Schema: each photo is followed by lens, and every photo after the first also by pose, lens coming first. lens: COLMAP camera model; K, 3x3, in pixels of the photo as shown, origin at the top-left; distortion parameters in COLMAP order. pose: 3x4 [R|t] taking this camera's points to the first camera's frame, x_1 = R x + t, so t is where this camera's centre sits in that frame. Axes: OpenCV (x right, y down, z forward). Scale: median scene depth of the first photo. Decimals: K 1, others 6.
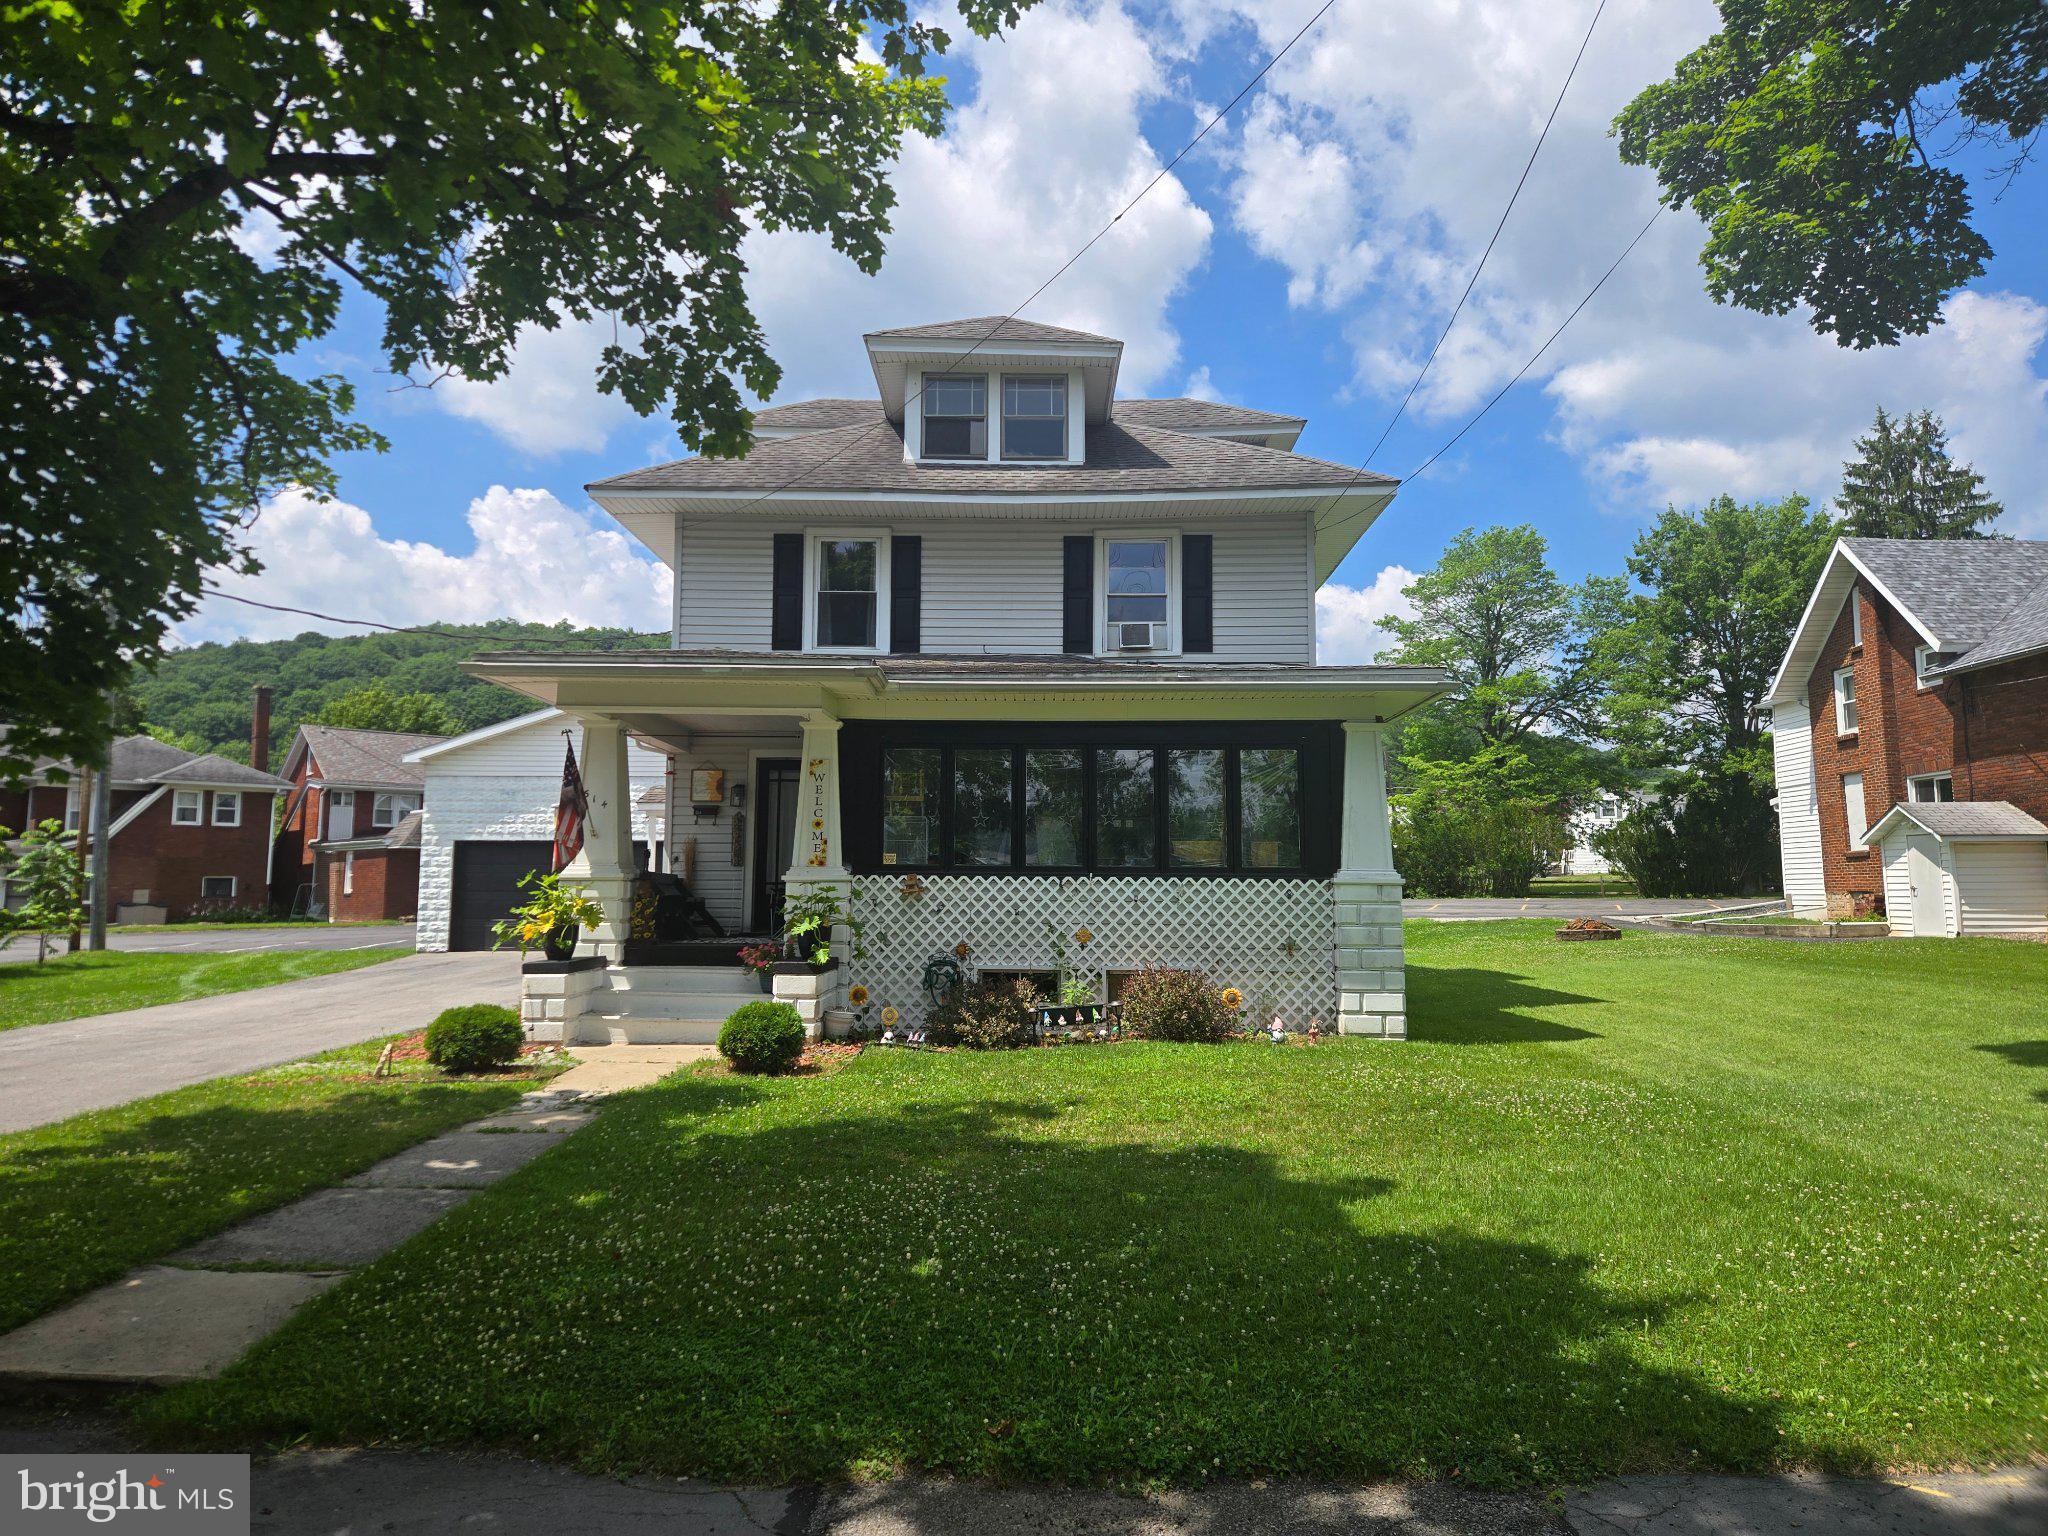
lens RADIAL K [[1380.8, 0, 1019.7], [0, 1380.8, 750.2], [0, 0, 1]] dist [0.009242, 0.001859]
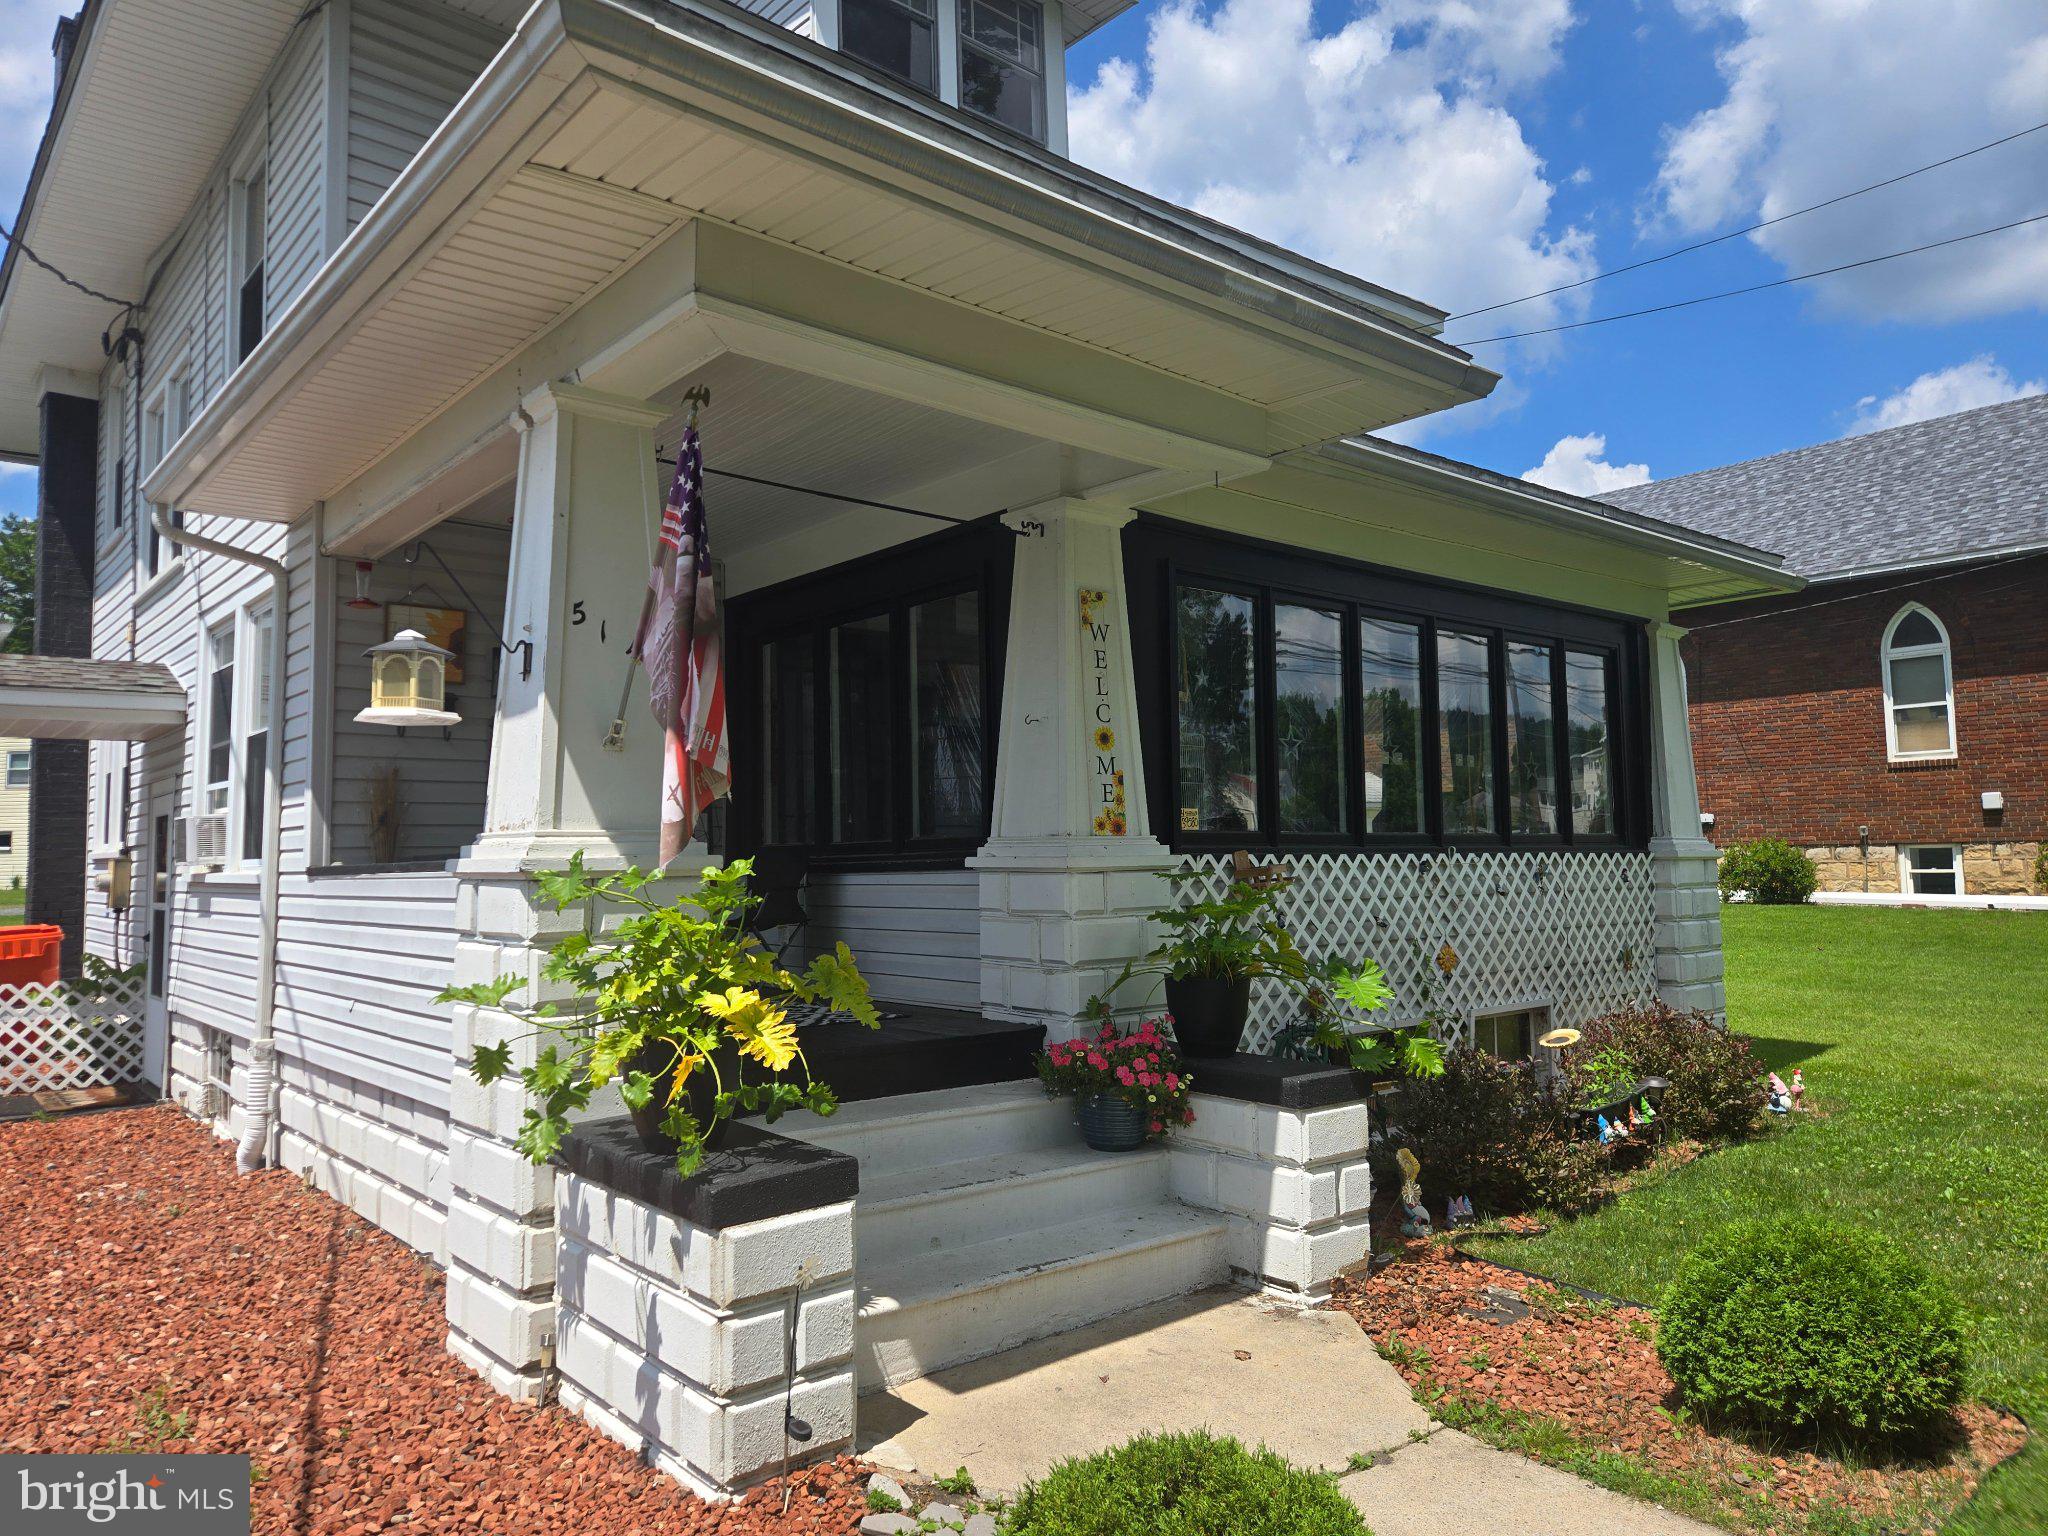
lens RADIAL K [[1380.8, 0, 1022.8], [0, 1380.8, 764.6], [0, 0, 1]] dist [0.009242, 0.001859]
pose [[0.747513, 0.033238, 0.663415, -0.276475], [-0.050810, 0.998682, 0.007215, 0.036604], [-0.662301, -0.039101, 0.748217, 0.423389]]
